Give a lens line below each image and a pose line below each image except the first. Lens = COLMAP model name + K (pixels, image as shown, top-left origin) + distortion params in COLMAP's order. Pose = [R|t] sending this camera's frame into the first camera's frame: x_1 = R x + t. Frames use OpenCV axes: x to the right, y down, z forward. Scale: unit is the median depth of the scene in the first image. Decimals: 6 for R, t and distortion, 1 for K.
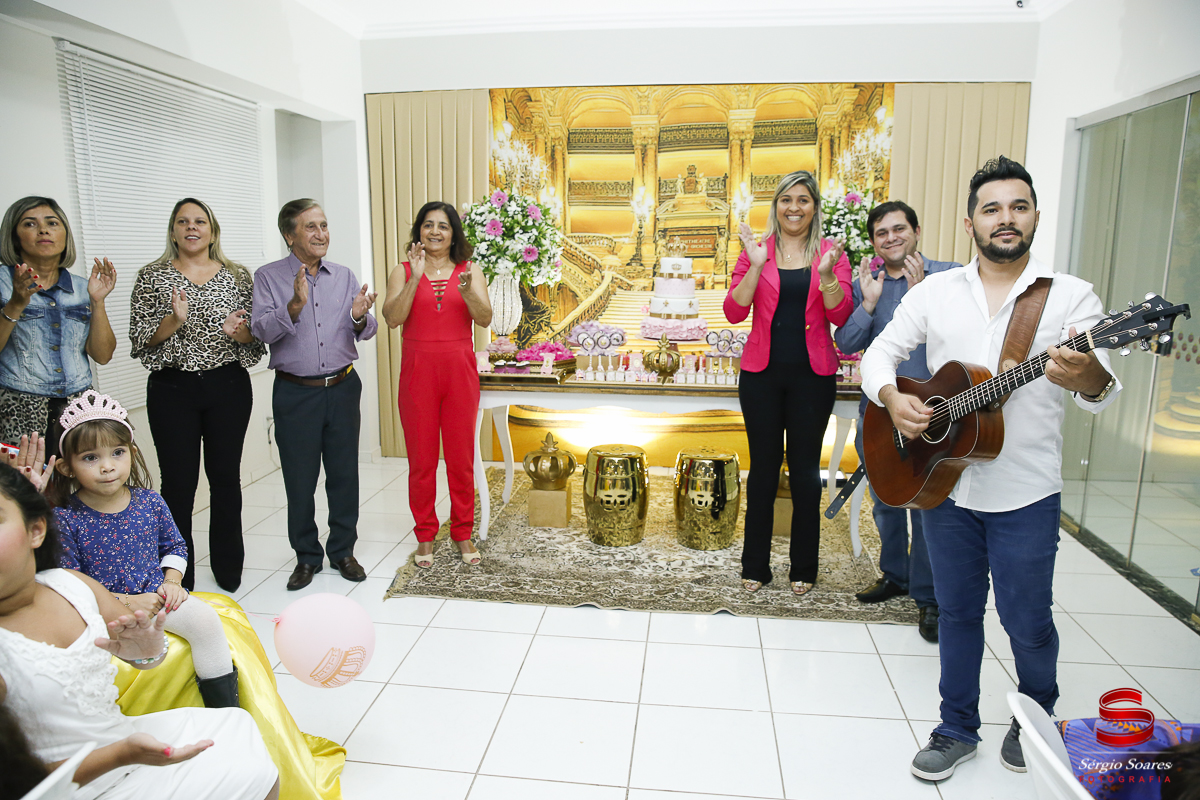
lens RADIAL K [[802.1, 0, 603.3], [0, 802.1, 391.6], [0, 0, 1]] dist [-0.101884, 0.066182]
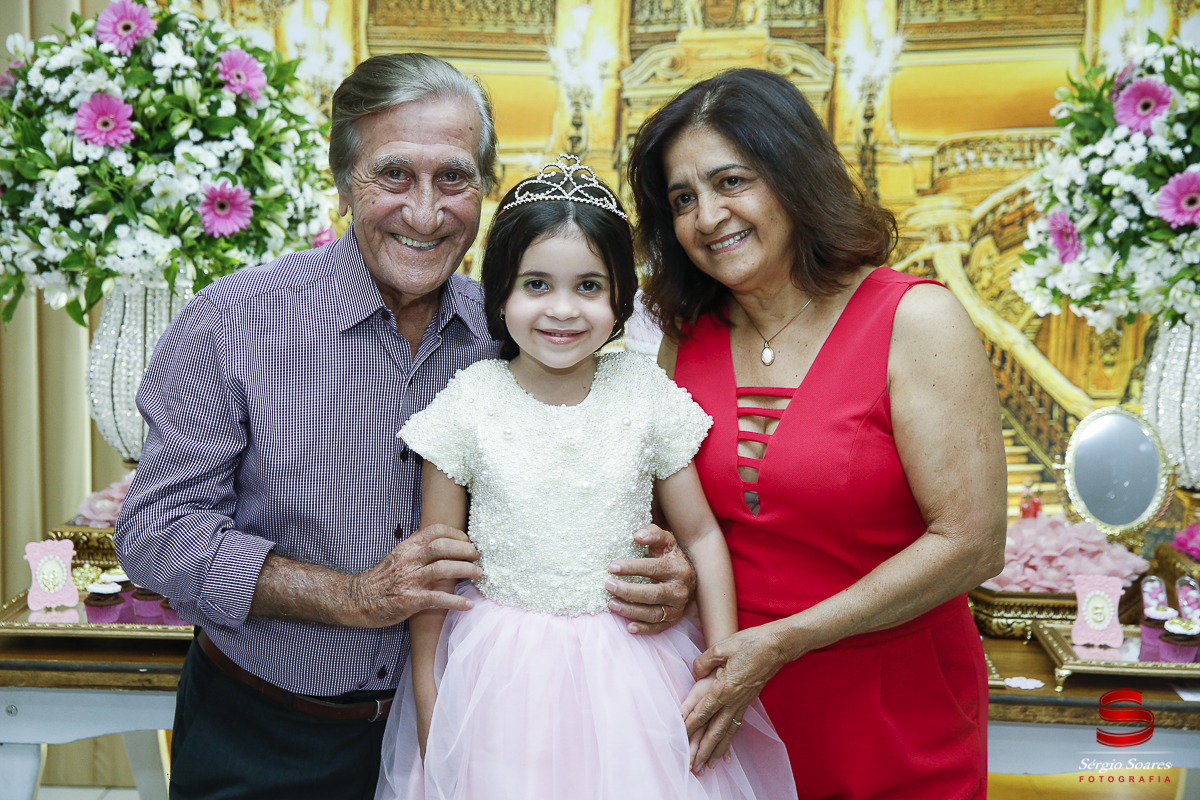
lens RADIAL K [[1640.7, 0, 599.2], [0, 1640.7, 404.8], [0, 0, 1]] dist [0.097522, 0.000000]
pose [[0.997301, 0.005456, 0.073220, 0.004675], [-0.003715, 0.999708, -0.023894, -0.068653], [-0.073329, 0.023557, 0.997030, 0.297083]]
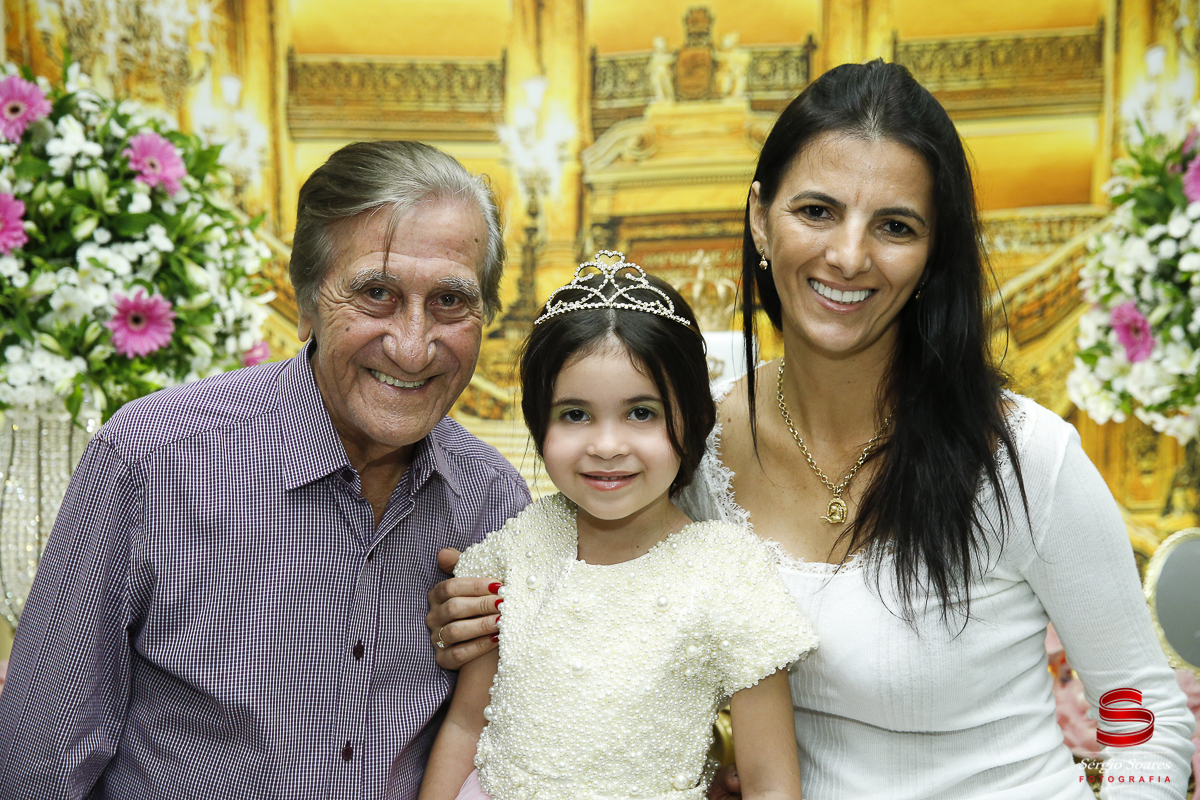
lens RADIAL K [[1772.2, 0, 598.6], [0, 1772.2, 408.4], [0, 0, 1]] dist [0.126891, 0.000000]
pose [[0.991526, -0.017125, 0.128771, -0.017269], [0.027773, 0.996298, -0.081353, -0.079112], [-0.126902, 0.084240, 0.988332, 0.349304]]
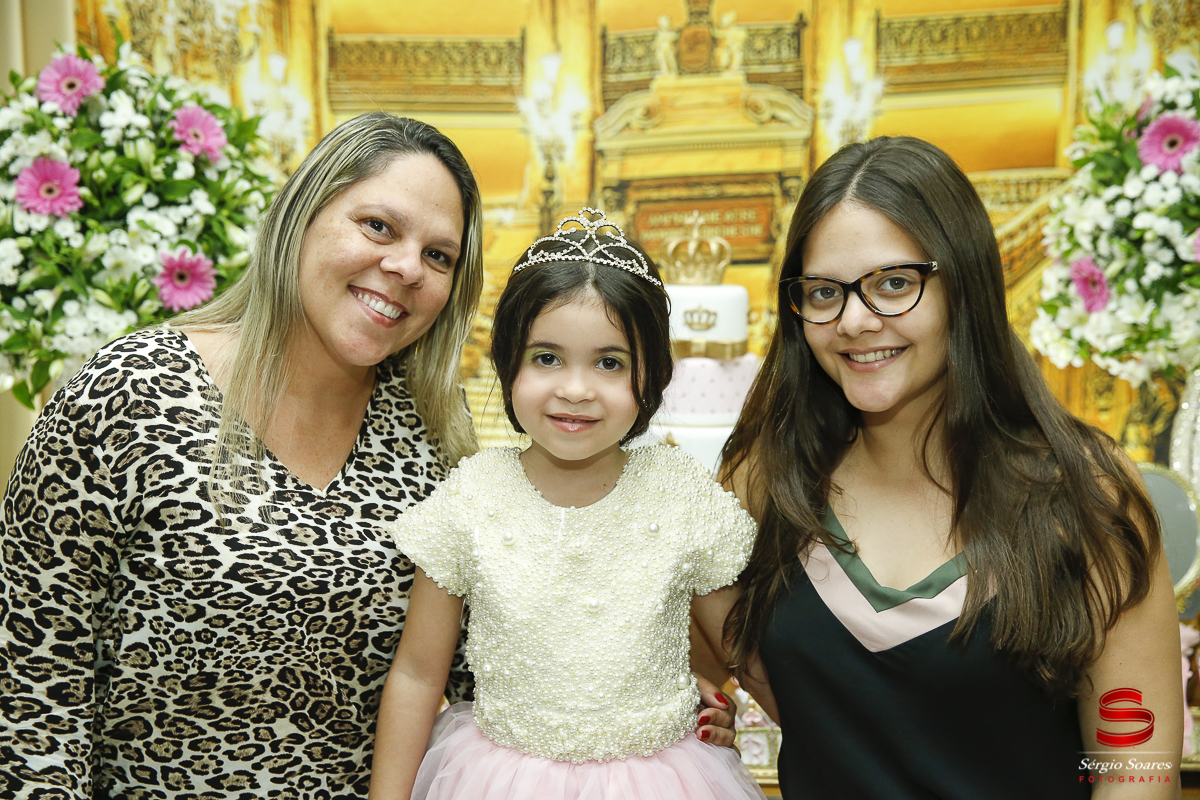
lens RADIAL K [[1554.5, 0, 598.7], [0, 1554.5, 407.1], [0, 0, 1]] dist [0.083491, 0.000000]
pose [[0.993610, -0.023670, 0.110360, -0.007574], [0.028757, 0.998585, -0.044727, -0.082456], [-0.109145, 0.047614, 0.992885, 0.365844]]
